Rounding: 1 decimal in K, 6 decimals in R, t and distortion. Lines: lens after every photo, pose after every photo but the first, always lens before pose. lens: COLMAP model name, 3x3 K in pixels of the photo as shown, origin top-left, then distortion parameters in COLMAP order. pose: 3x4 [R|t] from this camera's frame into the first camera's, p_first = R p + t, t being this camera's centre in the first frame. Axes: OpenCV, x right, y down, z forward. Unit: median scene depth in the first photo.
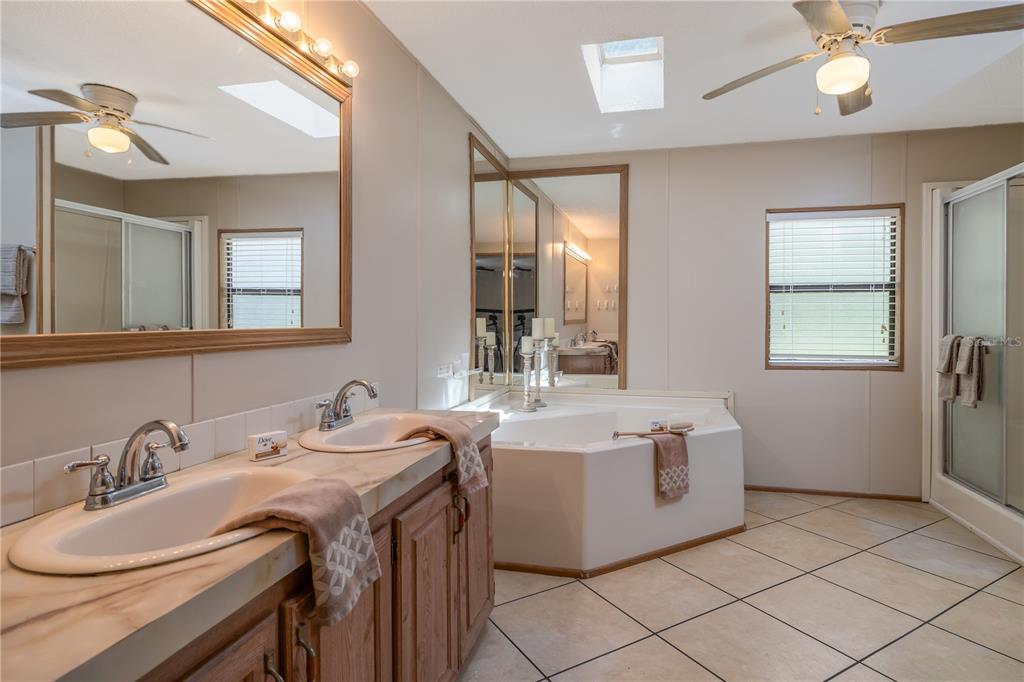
lens RADIAL K [[561.8, 0, 515.8], [0, 561.8, 330.4], [0, 0, 1]] dist [-0.001757, -0.000001]
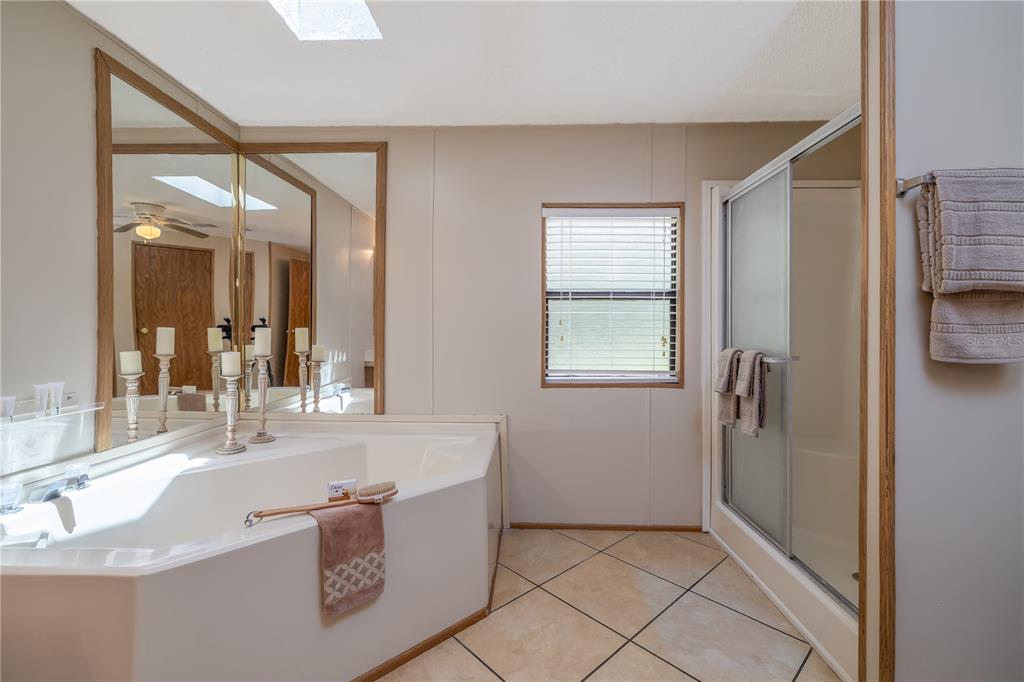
lens RADIAL K [[440.4, 0, 514.1], [0, 440.4, 338.1], [0, 0, 1]] dist [-0.000283, -0.000067]
pose [[0.977974, -0.000858, 0.208725, 0.275132], [0.001282, 0.999997, -0.001895, -0.006519], [-0.208722, 0.002121, 0.977973, 0.362793]]
